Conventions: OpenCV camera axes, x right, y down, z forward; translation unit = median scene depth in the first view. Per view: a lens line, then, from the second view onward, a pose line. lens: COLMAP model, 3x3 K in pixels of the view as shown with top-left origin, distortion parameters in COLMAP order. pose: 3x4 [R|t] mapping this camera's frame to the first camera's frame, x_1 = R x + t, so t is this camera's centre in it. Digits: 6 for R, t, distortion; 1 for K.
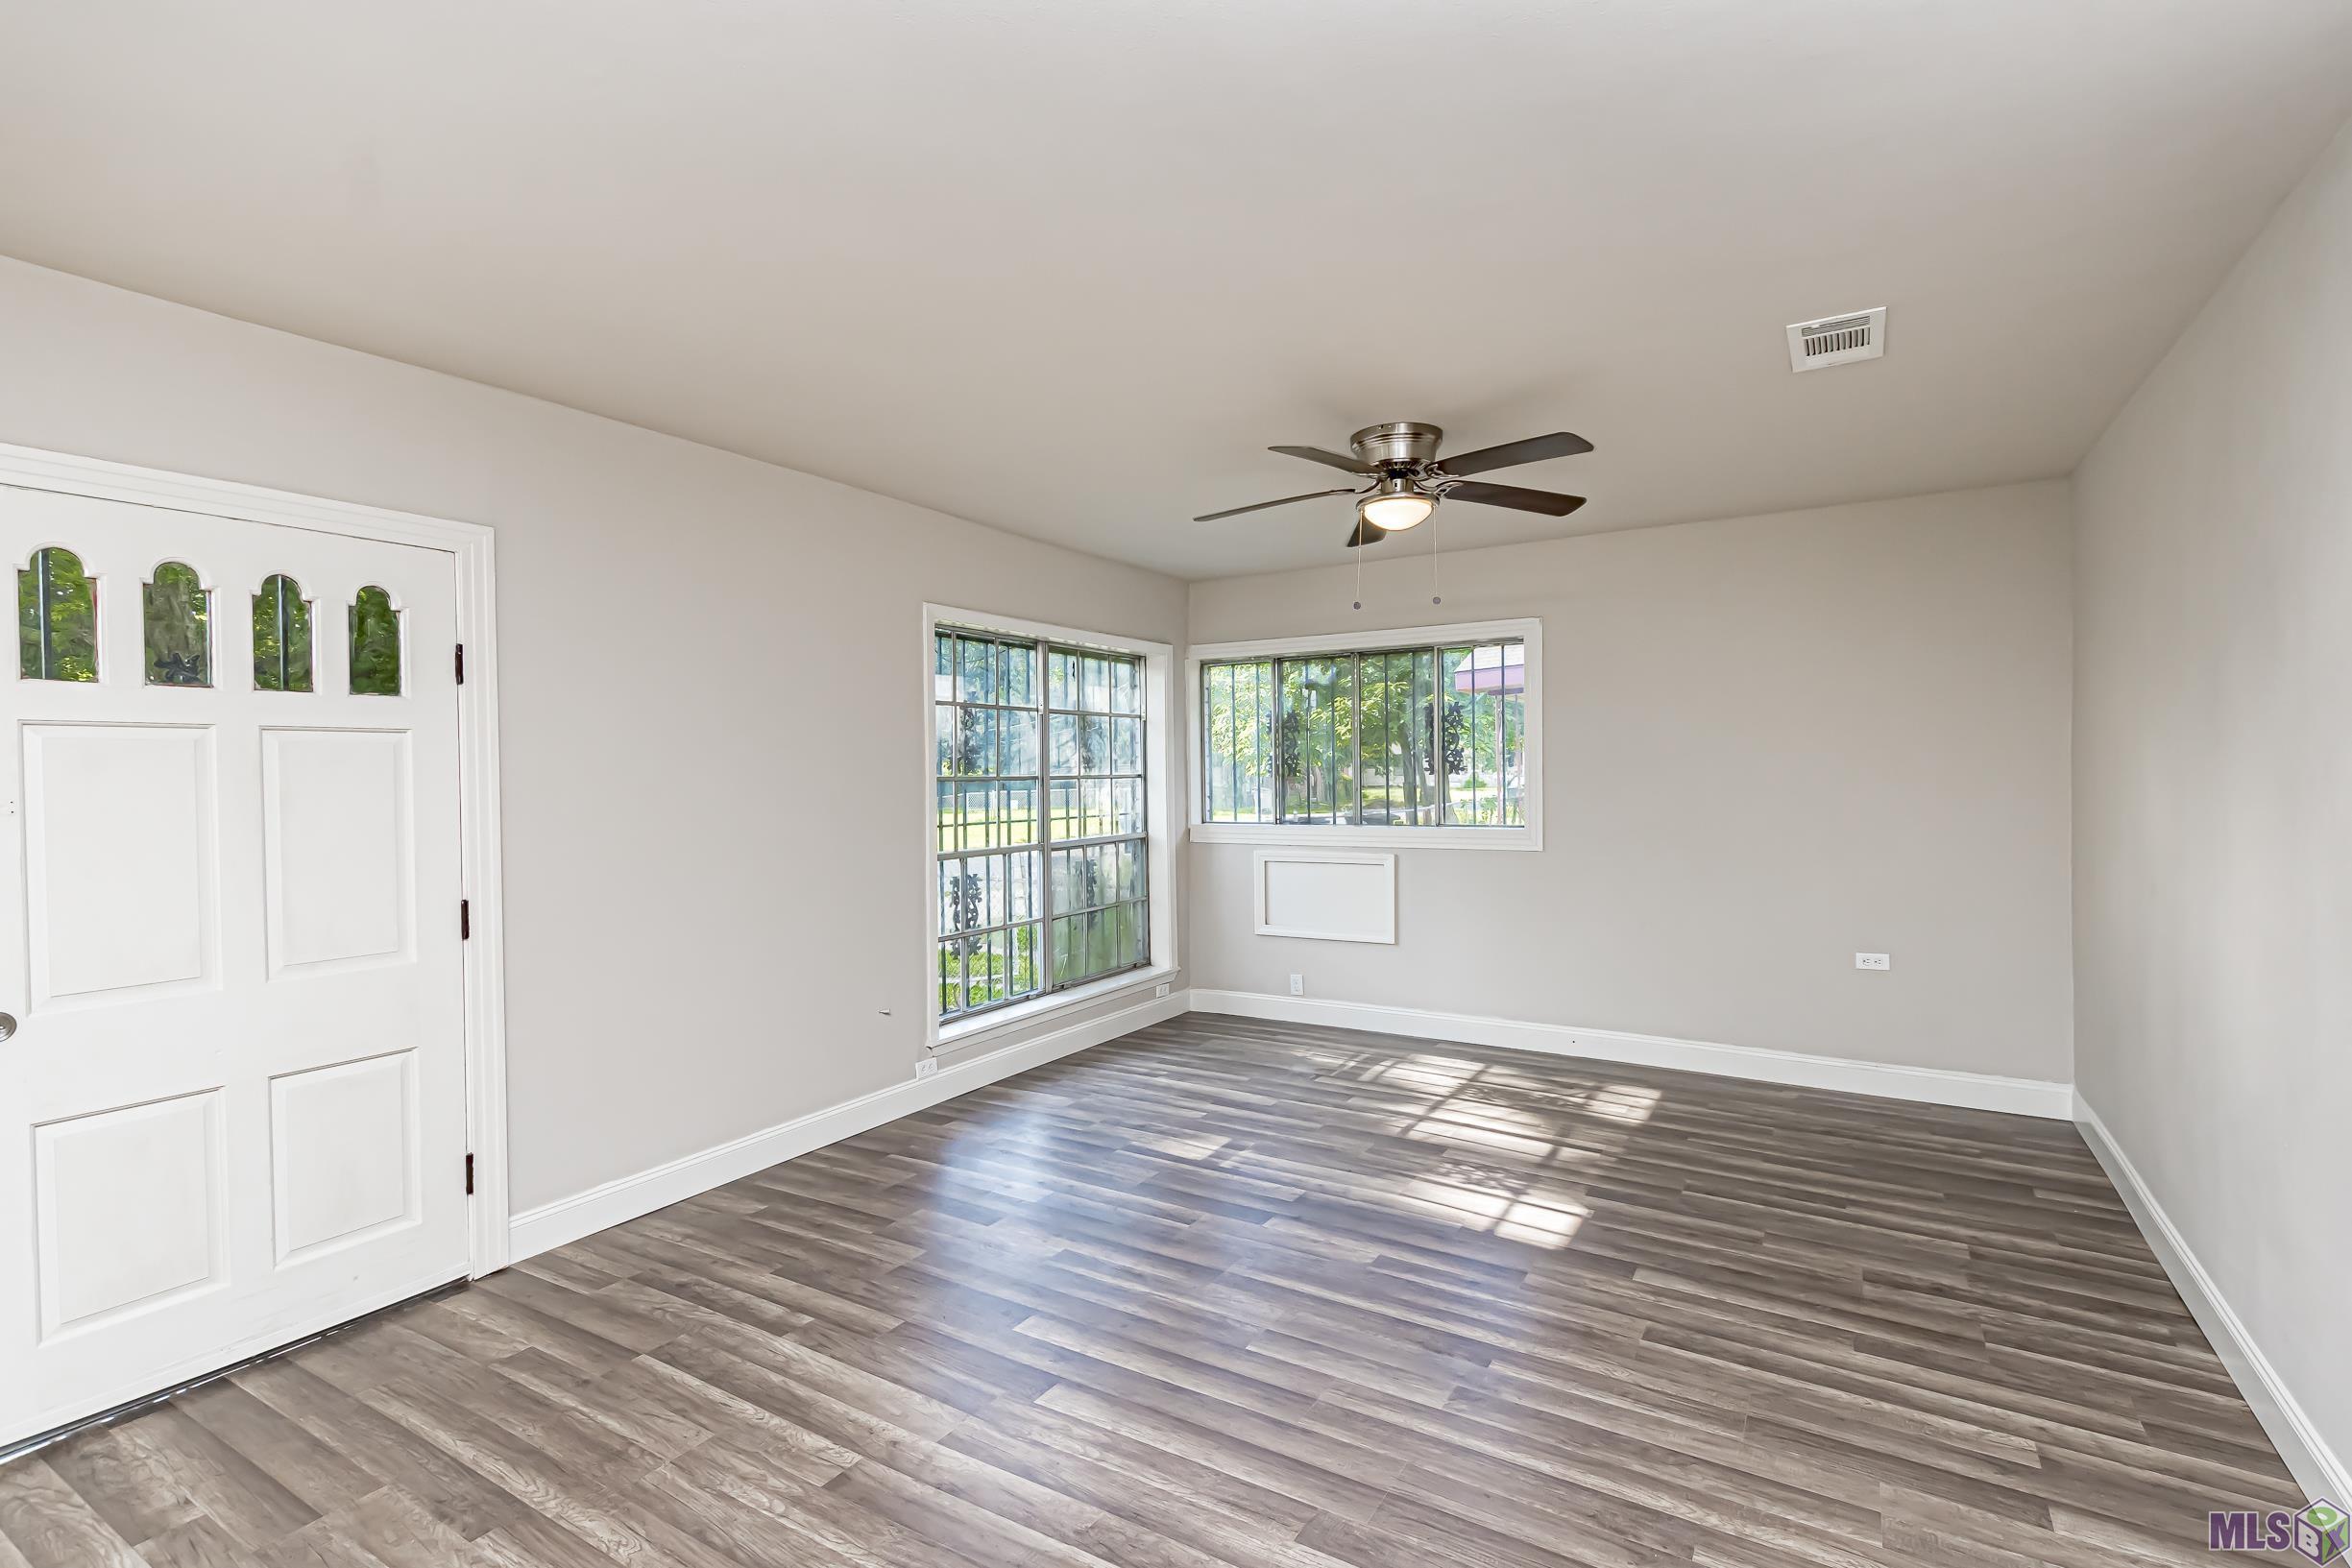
lens RADIAL K [[1059.9, 0, 1176.0], [0, 1059.9, 784.0], [0, 0, 1]] dist [0.002805, -0.000020]
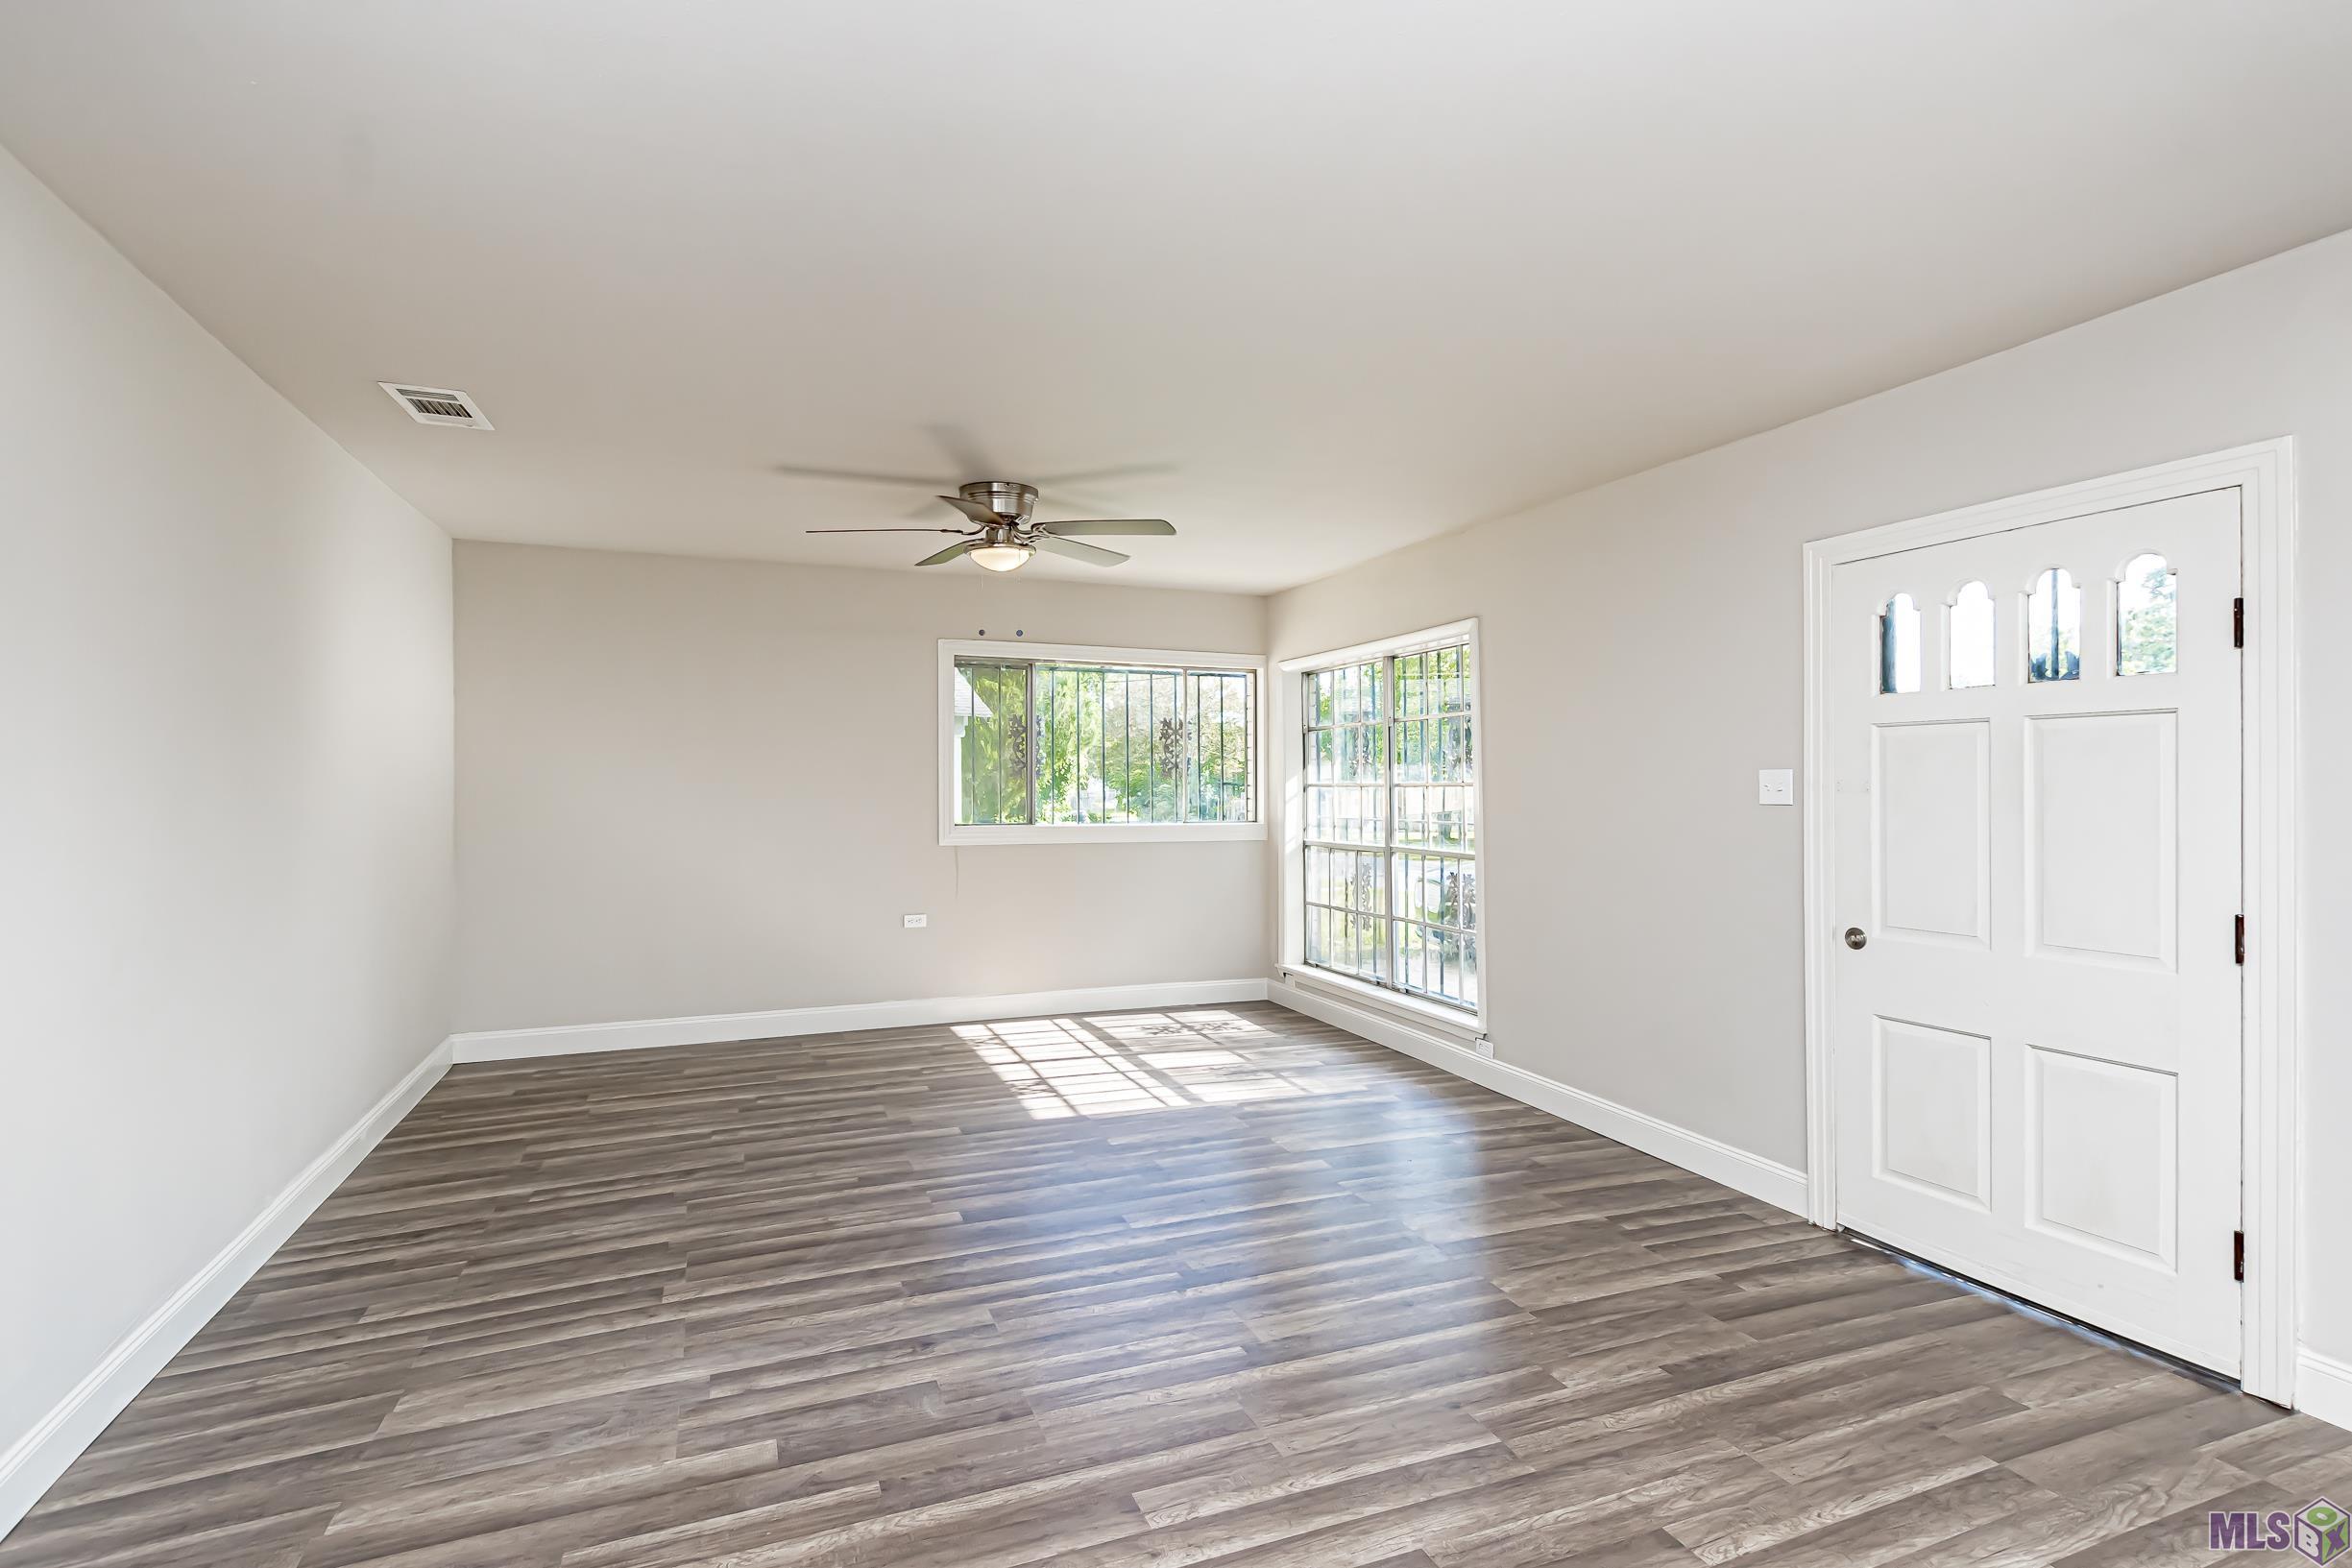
lens RADIAL K [[1130.3, 0, 1176.0], [0, 1130.3, 784.0], [0, 0, 1]] dist [-0.000093, -0.000230]
pose [[-0.592632, 0.017210, -0.805290, 0.497131], [0.012776, 0.999847, 0.011965, -0.011959], [0.805372, -0.003197, -0.592761, 0.859264]]
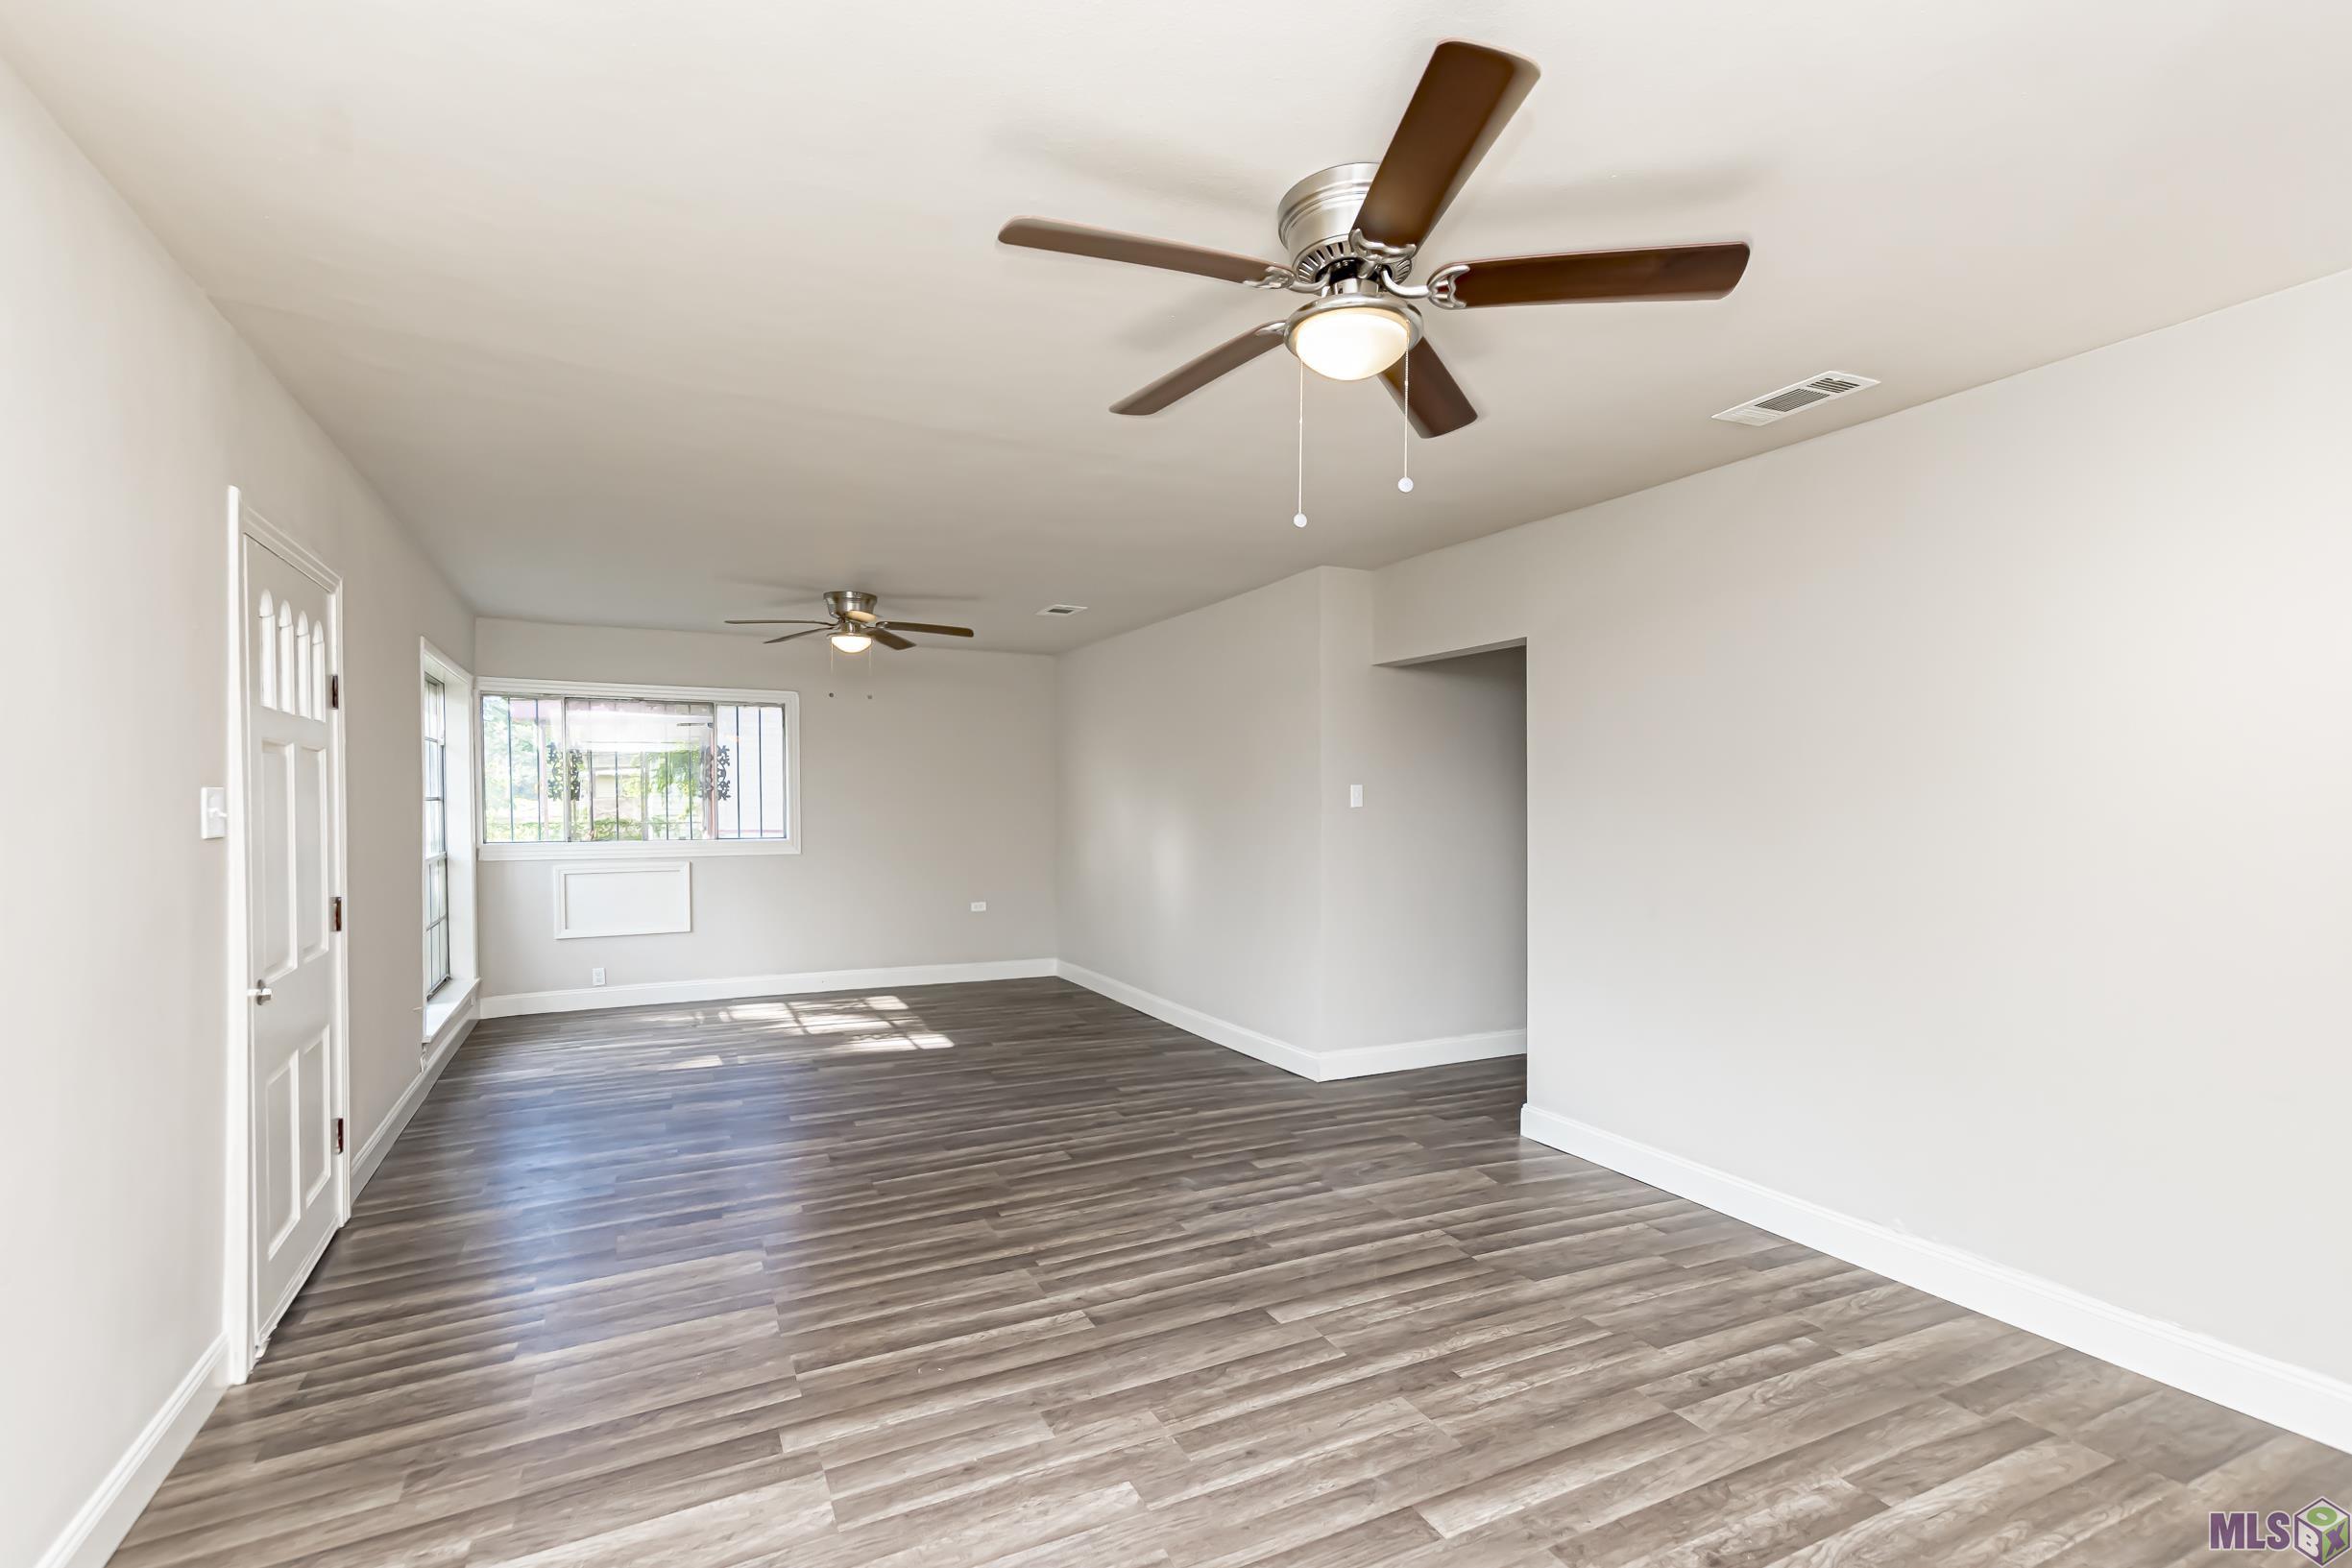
lens RADIAL K [[1059.9, 0, 1176.0], [0, 1059.9, 784.0], [0, 0, 1]] dist [0.002805, -0.000020]
pose [[0.525317, 0.029246, 0.850404, -1.204560], [-0.015576, 0.999572, -0.024755, -0.025658], [-0.850764, -0.000242, 0.525548, -0.453050]]
